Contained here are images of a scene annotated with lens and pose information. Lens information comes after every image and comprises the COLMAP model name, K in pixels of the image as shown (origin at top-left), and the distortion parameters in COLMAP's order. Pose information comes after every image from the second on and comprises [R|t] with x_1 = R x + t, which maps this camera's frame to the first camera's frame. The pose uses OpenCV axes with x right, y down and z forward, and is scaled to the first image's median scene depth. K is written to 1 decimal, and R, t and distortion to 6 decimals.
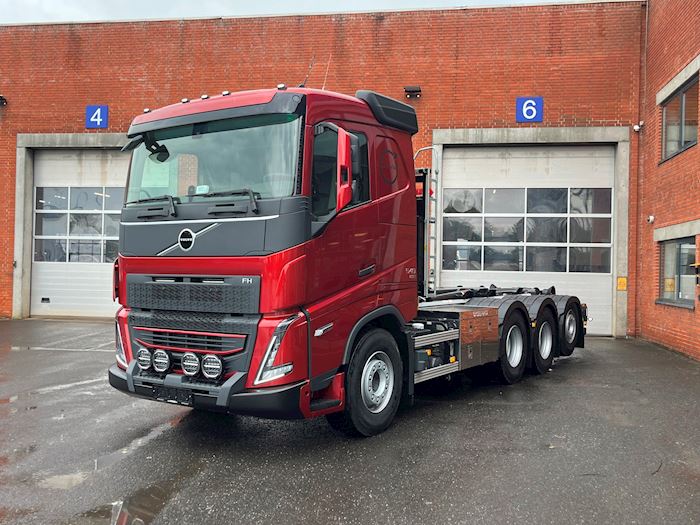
lens RADIAL K [[680.1, 0, 358.5], [0, 680.1, 260.1], [0, 0, 1]] dist [0.022392, 0.013395]
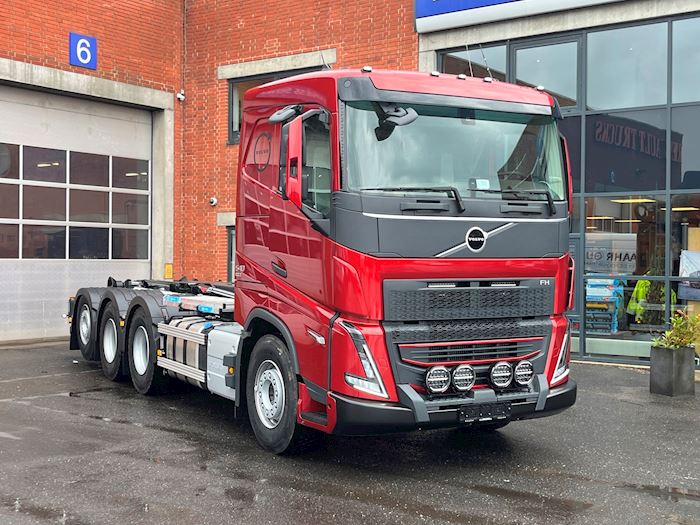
lens RADIAL K [[935.5, 0, 350.0], [0, 935.5, 262.5], [0, 0, 1]] dist [0.039125, -0.029795]
pose [[0.456382, -0.017904, 0.889604, -1.361142], [-0.012773, 0.999563, 0.026670, -0.028874], [-0.889692, -0.023535, 0.455954, 0.559873]]
